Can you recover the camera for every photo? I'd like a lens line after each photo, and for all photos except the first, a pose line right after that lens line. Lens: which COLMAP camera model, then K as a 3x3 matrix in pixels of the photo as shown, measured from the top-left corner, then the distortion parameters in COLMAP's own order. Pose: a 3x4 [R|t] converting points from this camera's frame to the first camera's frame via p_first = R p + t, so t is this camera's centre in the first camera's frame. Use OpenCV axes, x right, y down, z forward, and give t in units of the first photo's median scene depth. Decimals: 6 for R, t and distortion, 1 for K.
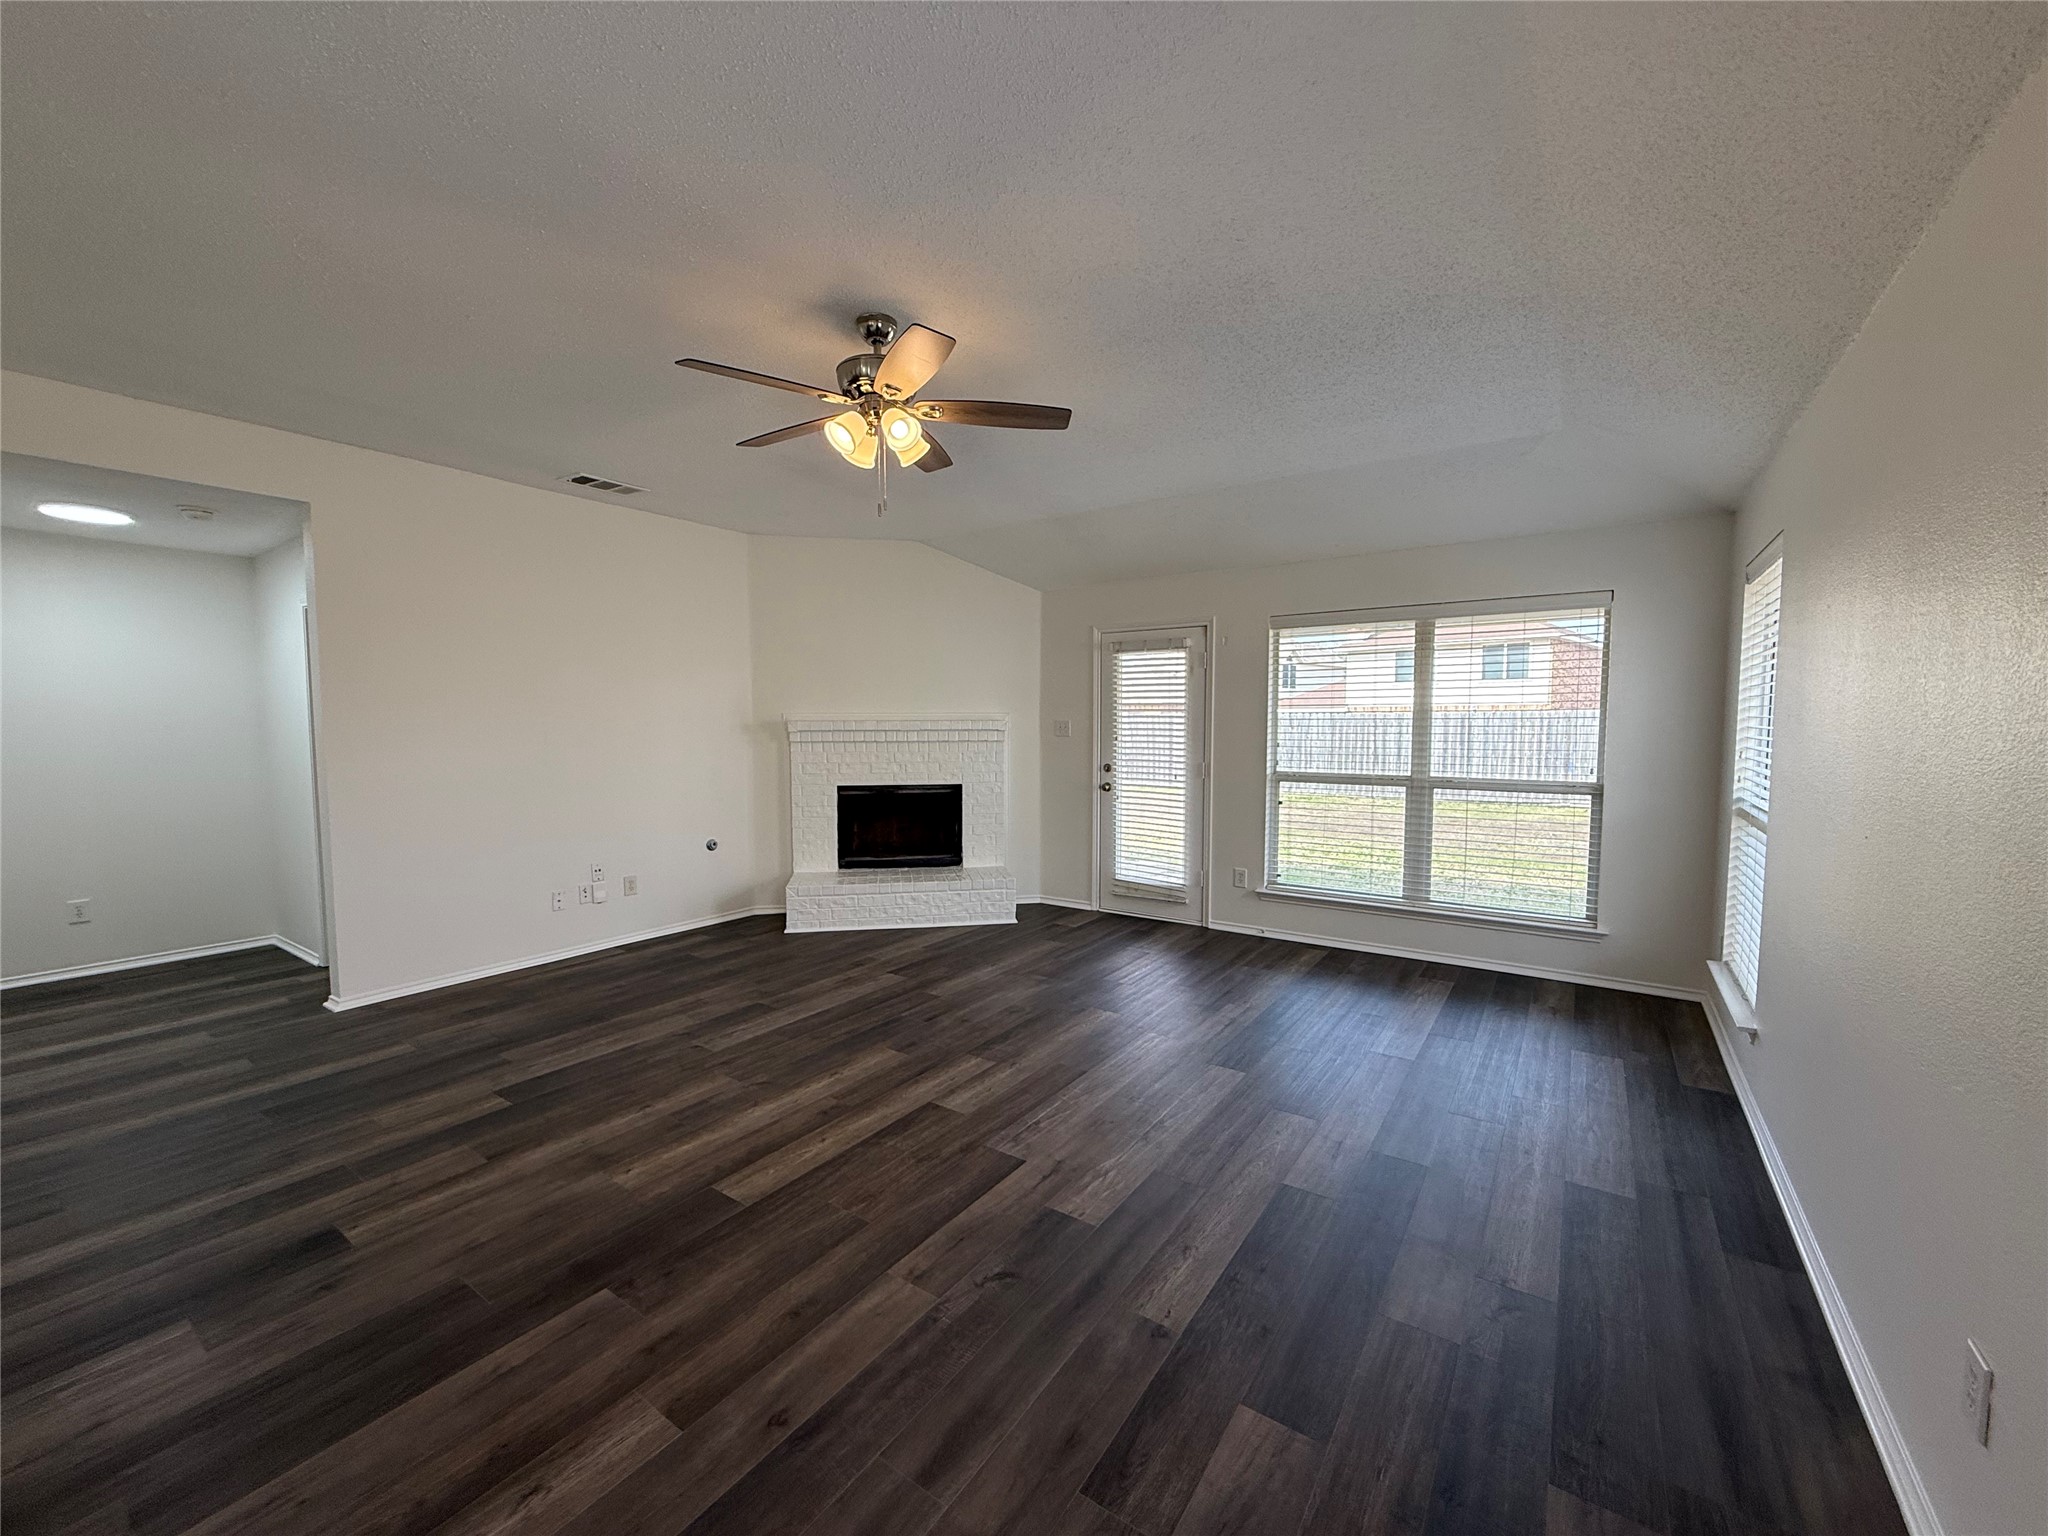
lens RADIAL K [[813.0, 0, 1021.6], [0, 813.0, 773.0], [0, 0, 1]] dist [0.000196, -0.000214]
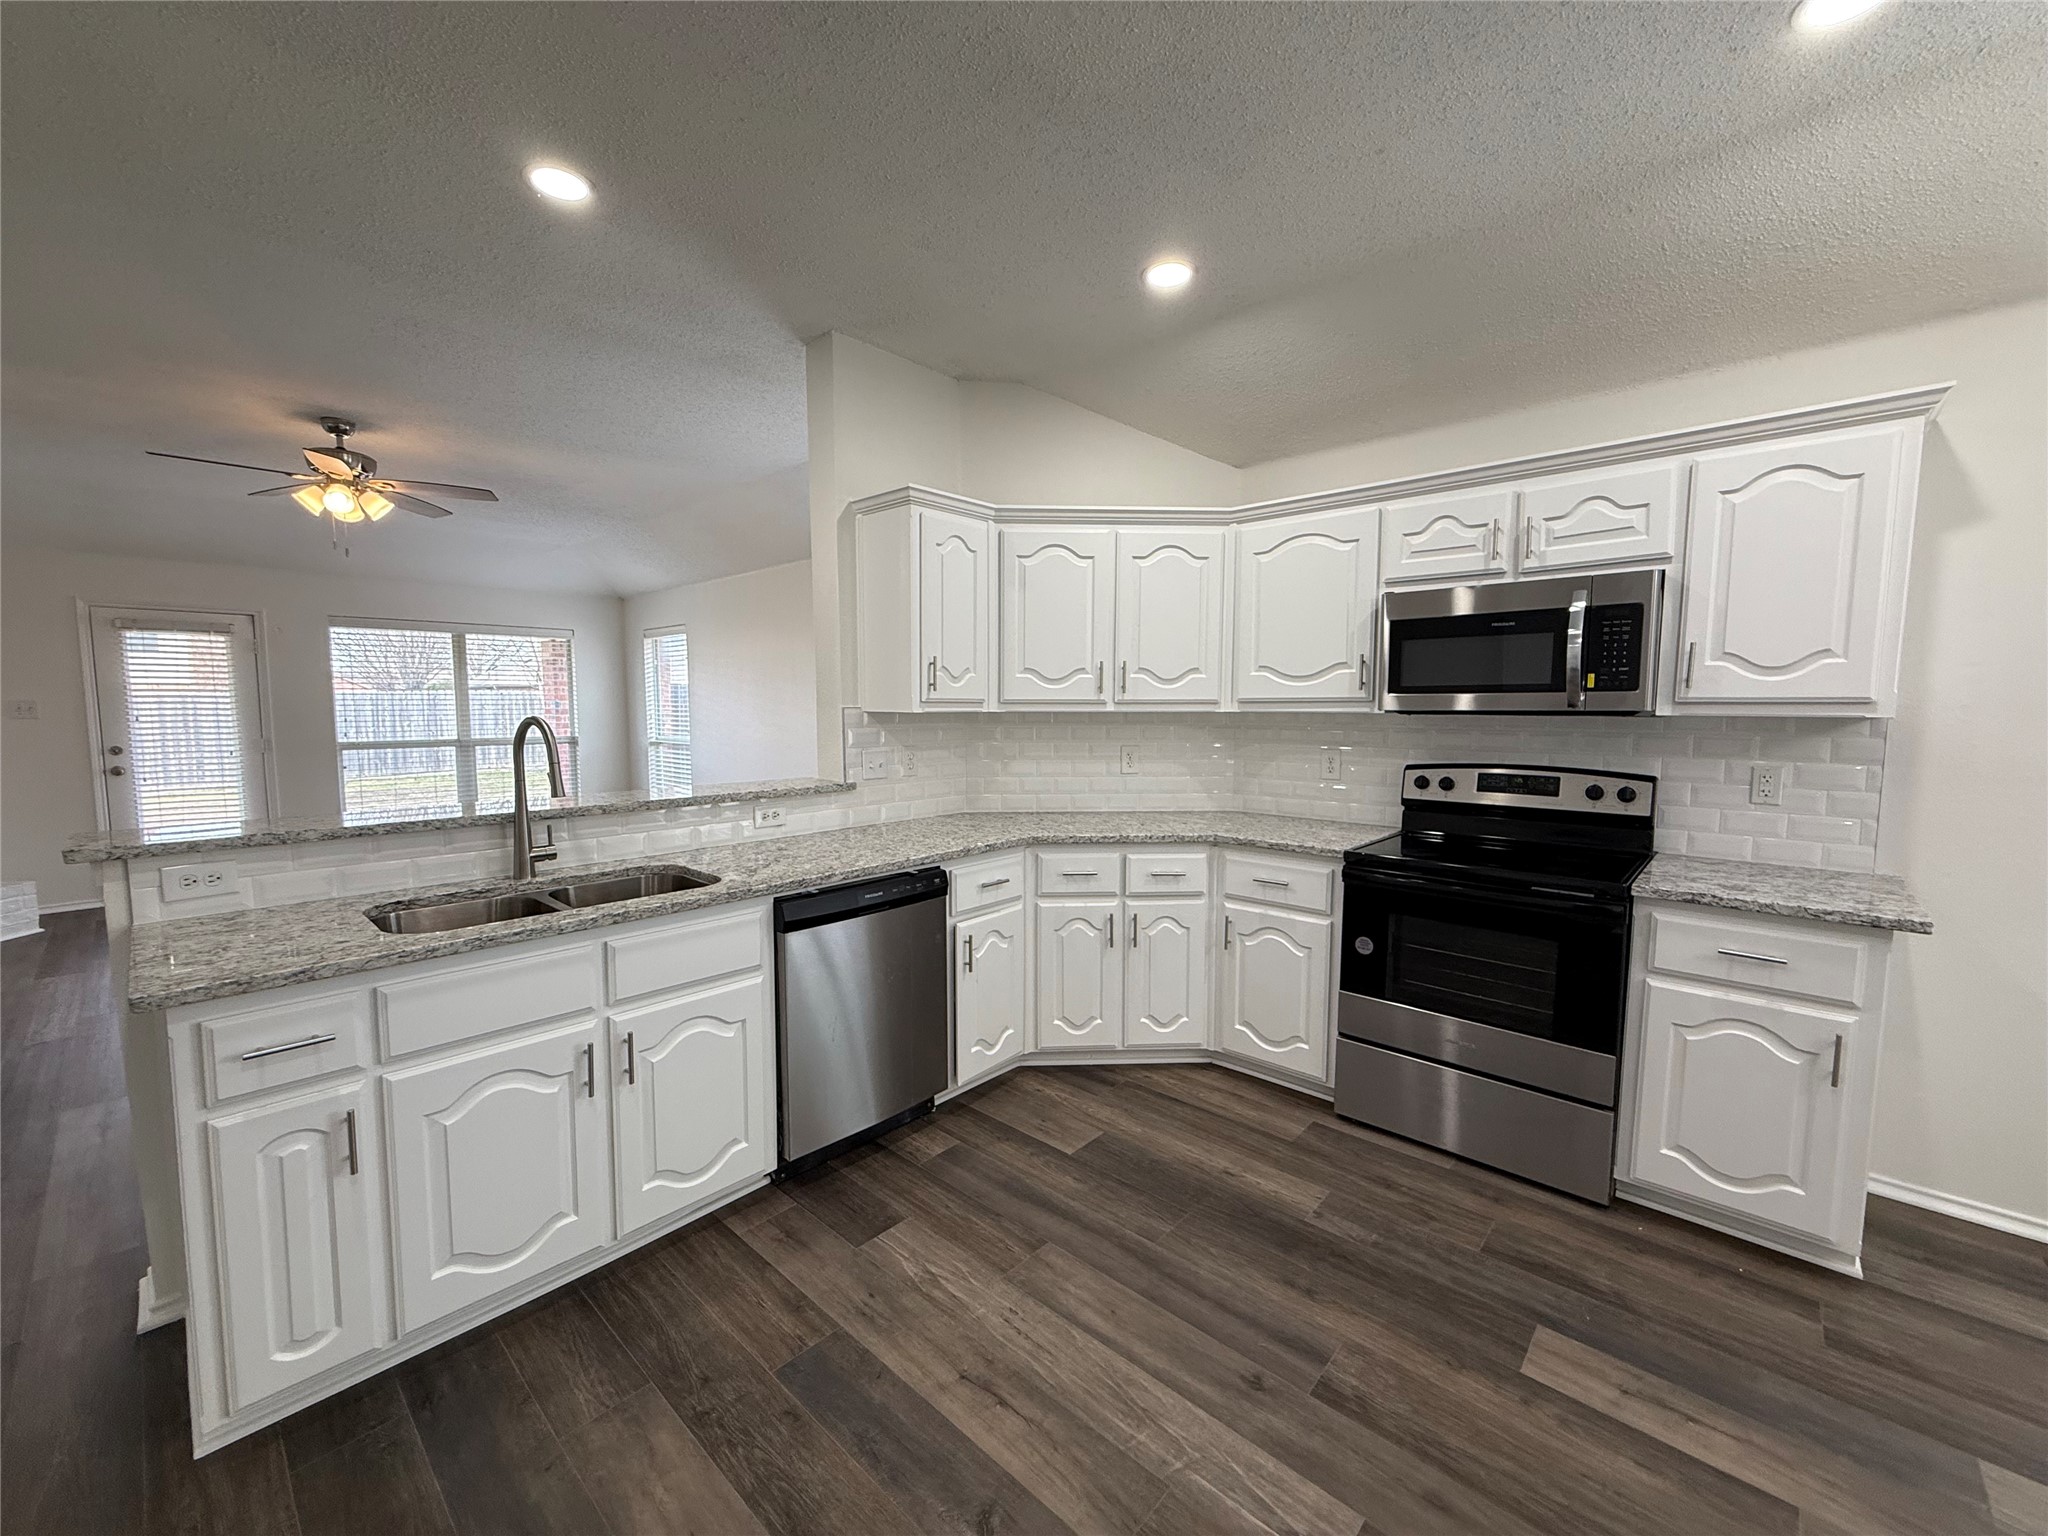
lens RADIAL K [[813.0, 0, 1021.6], [0, 813.0, 773.0], [0, 0, 1]] dist [0.000196, -0.000214]
pose [[0.135756, -0.084749, 0.987111, -0.834064], [0.062977, 0.995058, 0.076771, 0.016183], [-0.988739, 0.051743, 0.140422, -0.204273]]
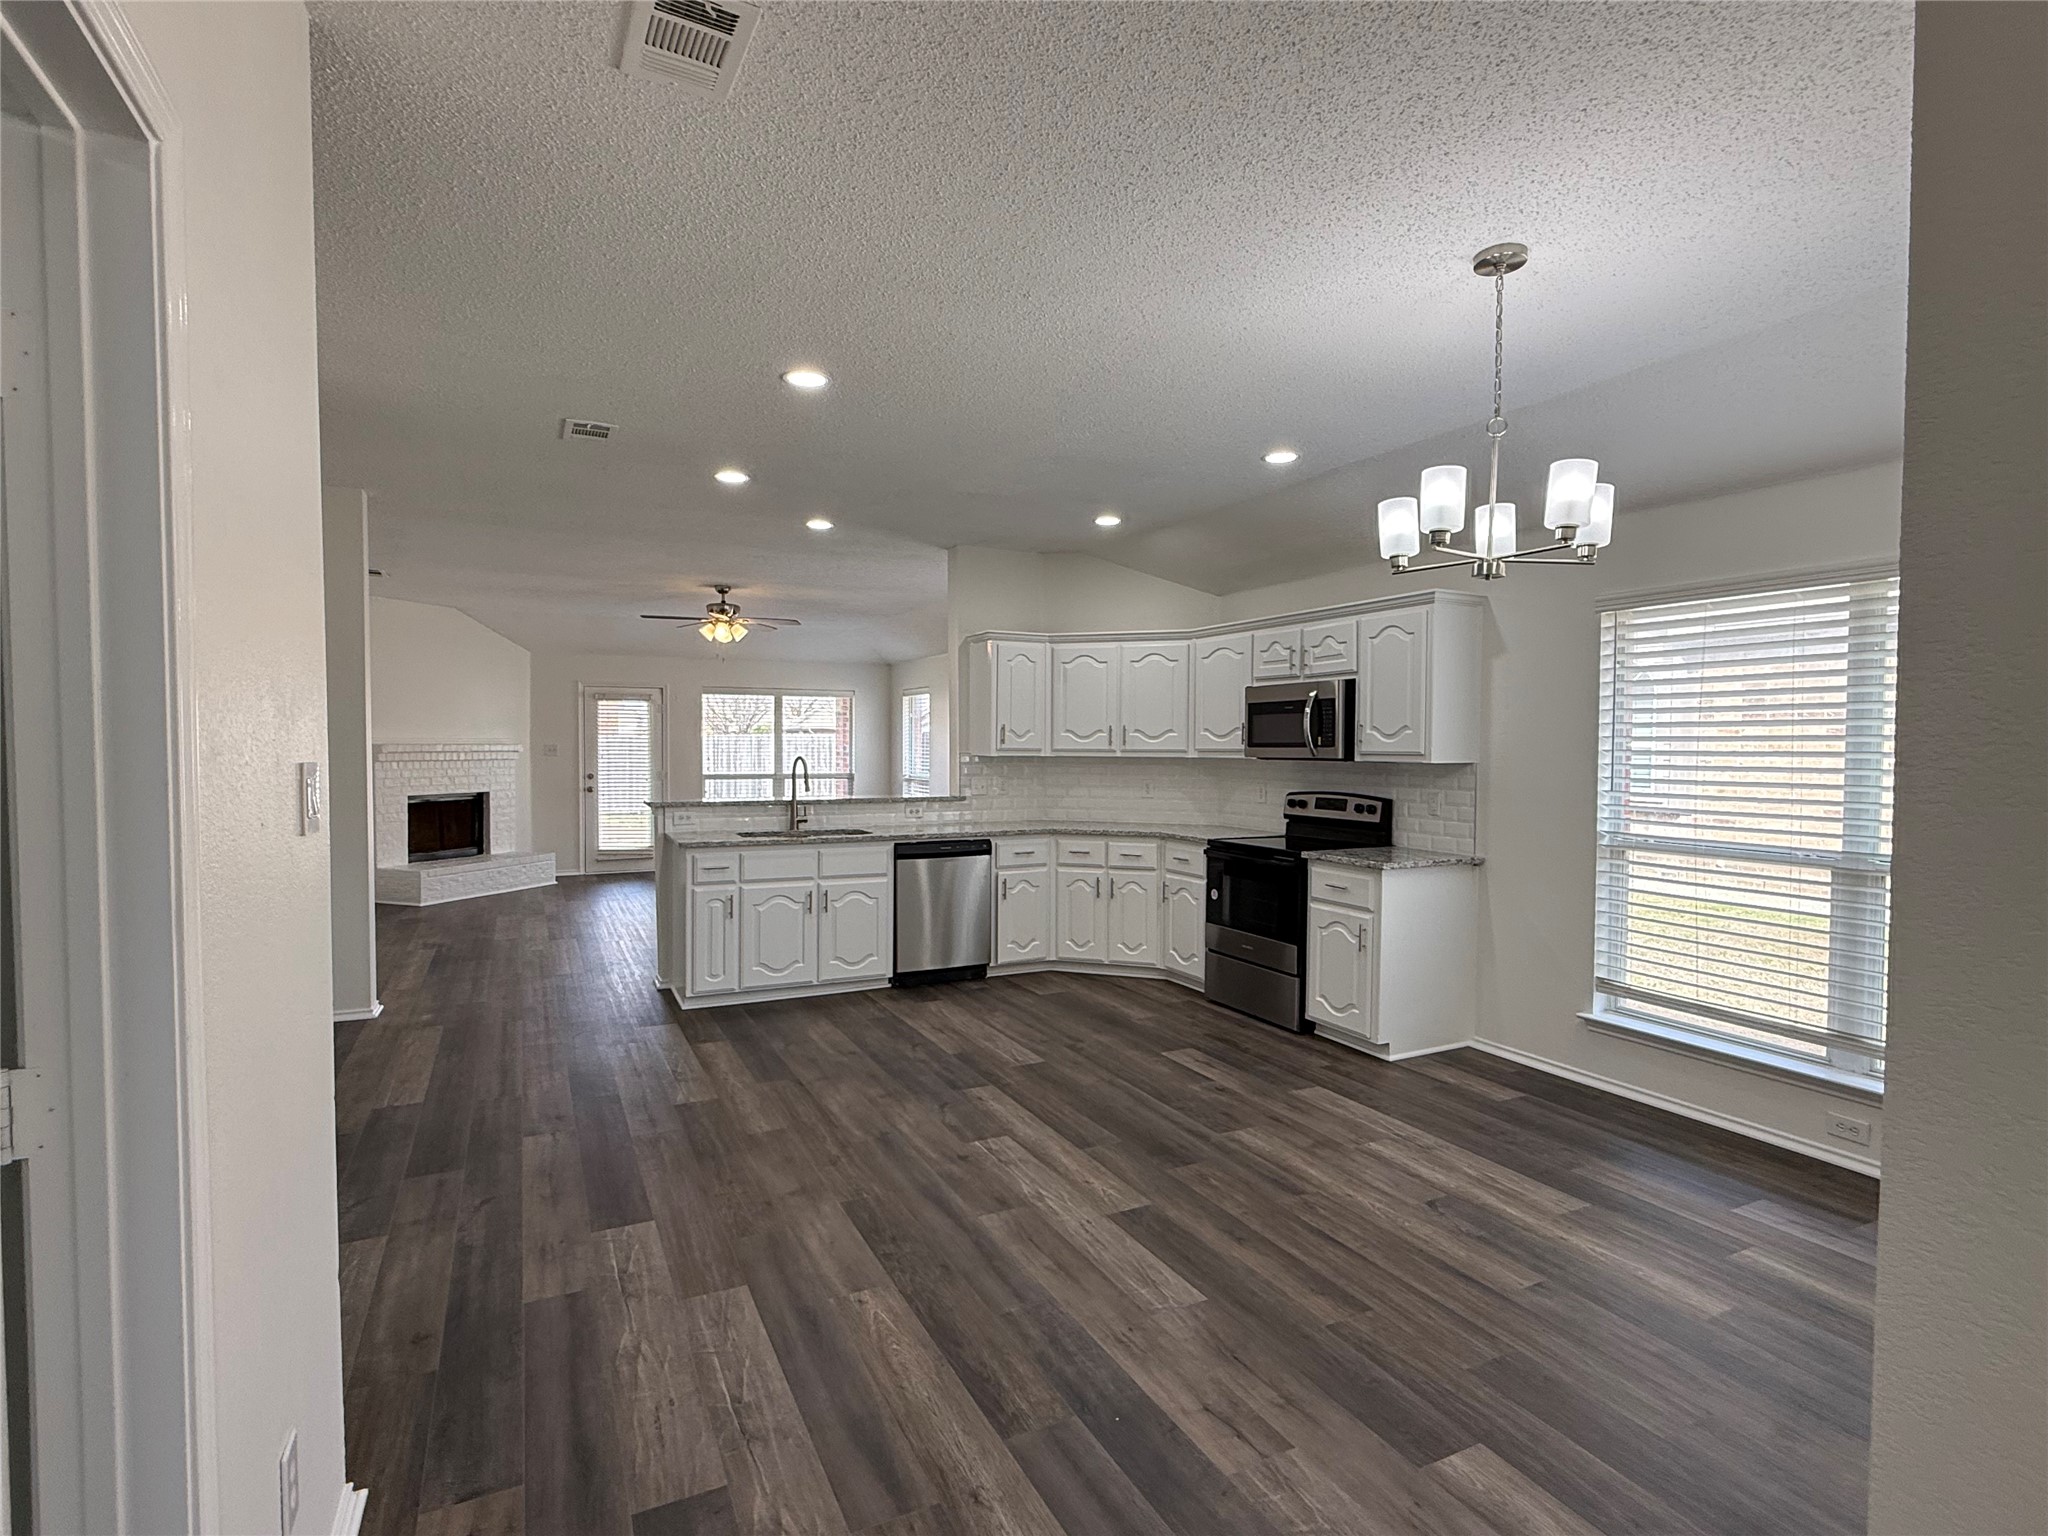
lens RADIAL K [[1012.8, 0, 1027.3], [0, 1012.8, 776.6], [0, 0, 1]] dist [0.000471, -0.000231]
pose [[0.479982, -0.025301, 0.876914, -1.388320], [0.051201, 0.998688, 0.000789, 0.041099], [-0.875783, 0.044520, 0.480647, -0.722366]]
